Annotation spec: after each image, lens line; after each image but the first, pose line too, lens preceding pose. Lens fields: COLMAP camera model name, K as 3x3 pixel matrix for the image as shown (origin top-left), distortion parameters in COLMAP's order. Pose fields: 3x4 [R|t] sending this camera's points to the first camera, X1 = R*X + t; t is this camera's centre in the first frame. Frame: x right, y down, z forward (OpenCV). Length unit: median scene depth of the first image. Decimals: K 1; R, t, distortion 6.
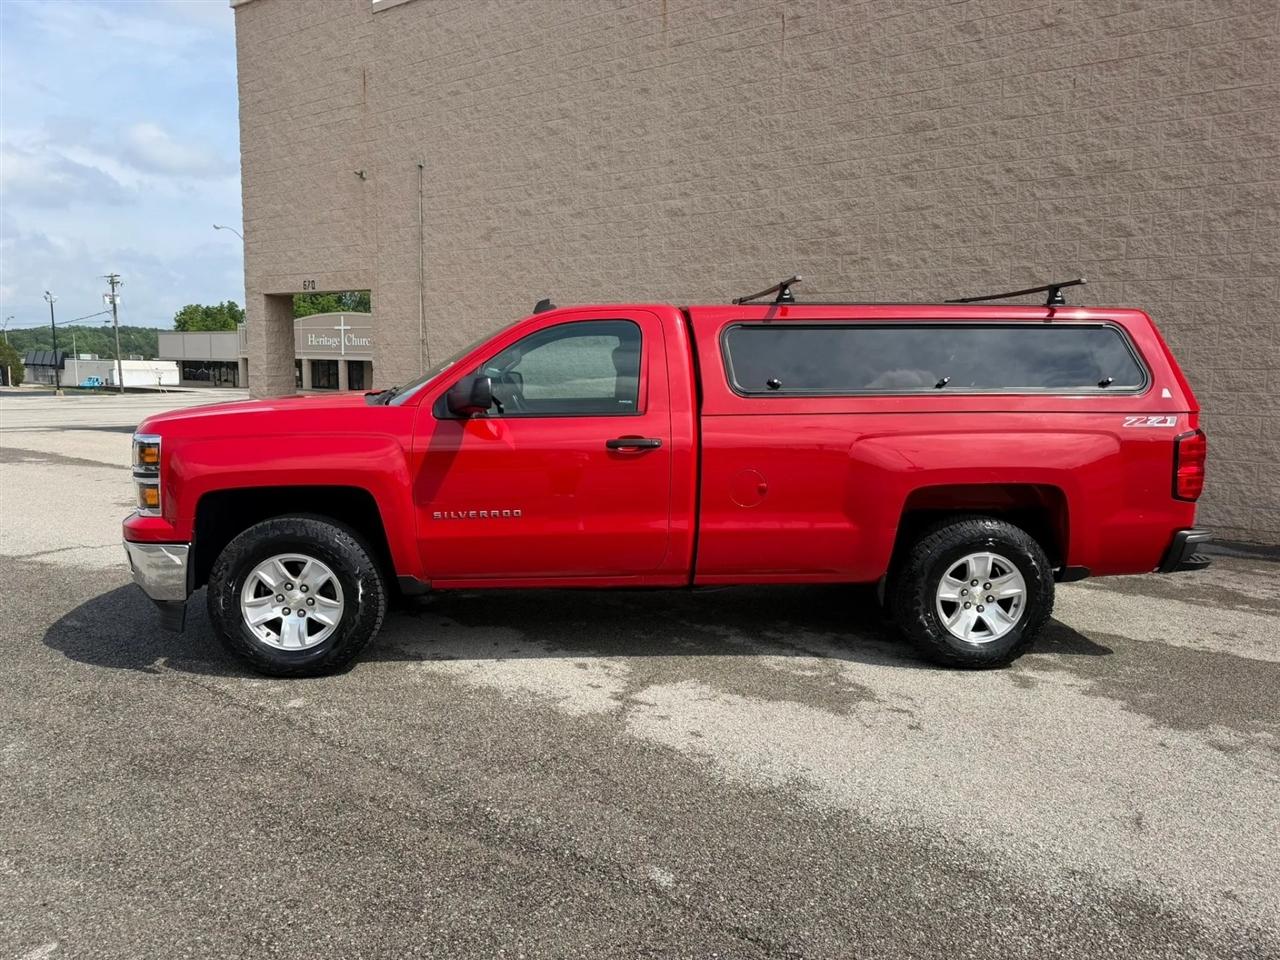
lens RADIAL K [[886.4, 0, 637.6], [0, 886.4, 481.1], [0, 0, 1]] dist [0.091025, -0.148124]
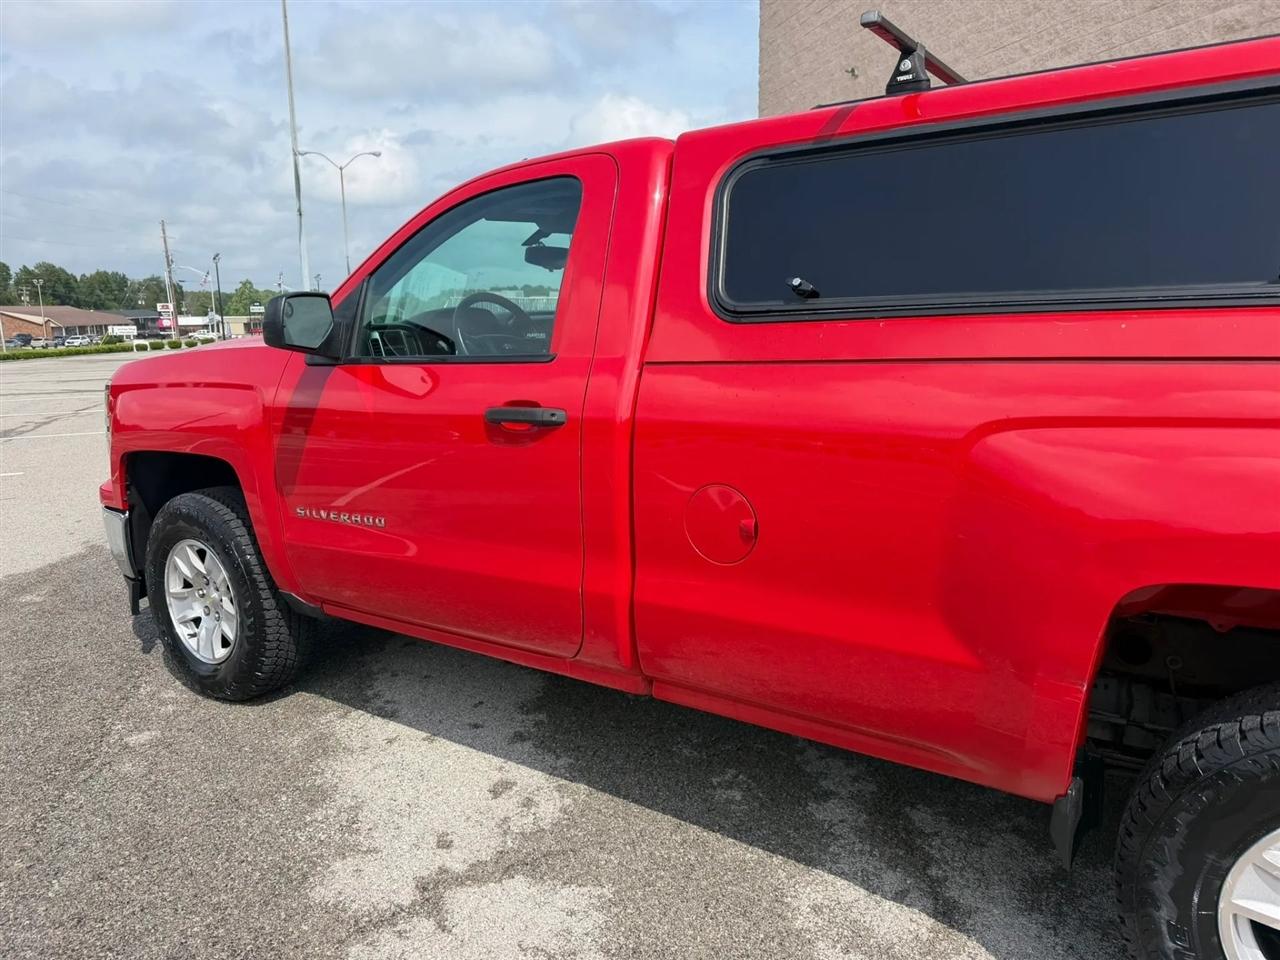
lens RADIAL K [[900.8, 0, 640.0], [0, 900.8, 480.0], [0, 0, 1]] dist [0.006521, -0.009581]
pose [[0.774669, 0.091185, -0.625759, 0.336714], [-0.047681, 0.995155, 0.085985, -0.047857], [0.630567, -0.036773, 0.775263, 0.555519]]
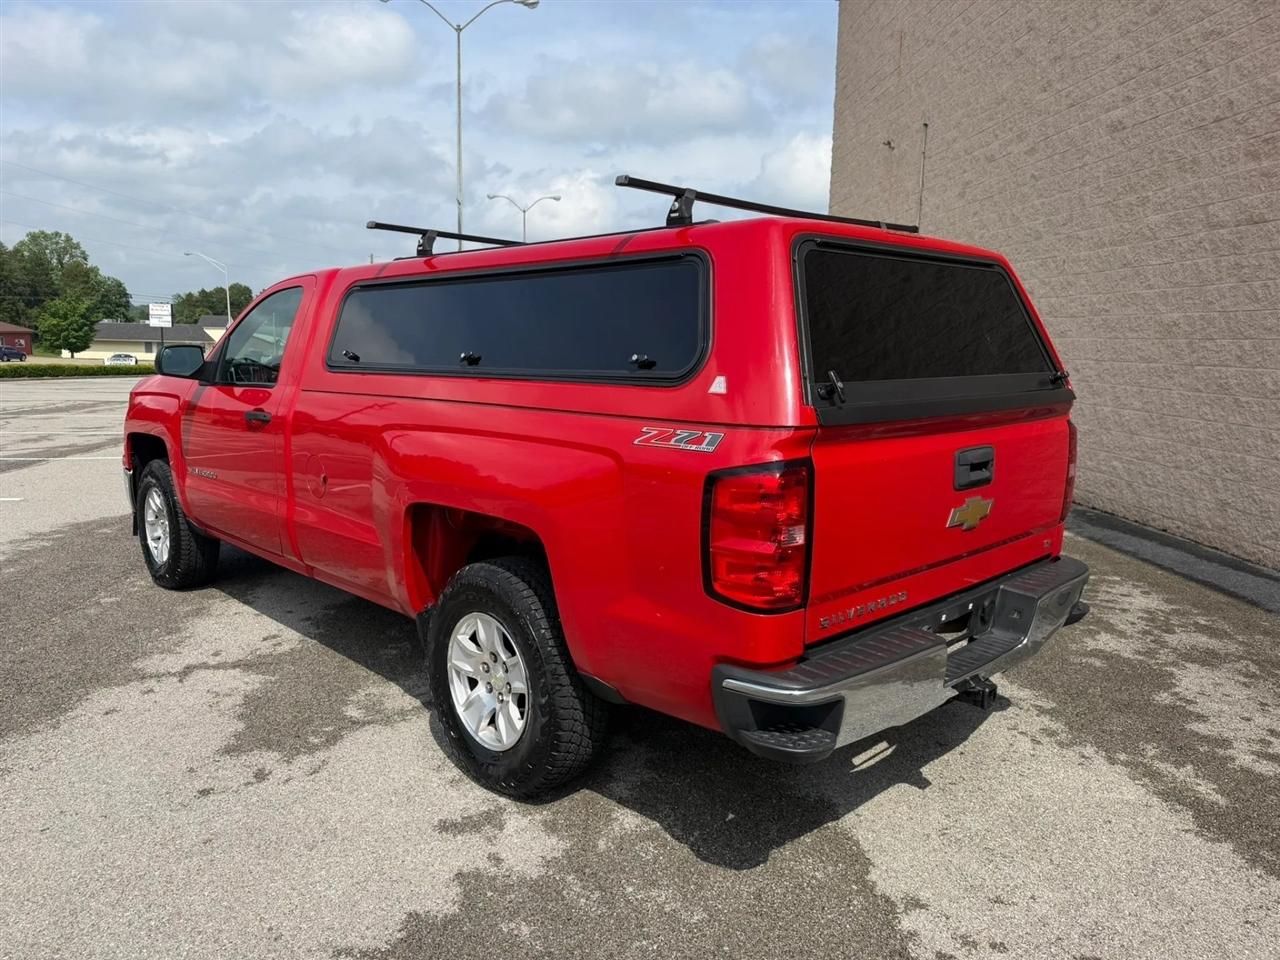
lens RADIAL K [[909.3, 0, 642.7], [0, 909.3, 462.6], [0, 0, 1]] dist [0.019115, -0.019475]
pose [[0.633805, 0.096778, -0.767415, 0.897049], [-0.100109, 0.994061, 0.042681, -0.067948], [0.766987, 0.049773, 0.639729, 0.604059]]
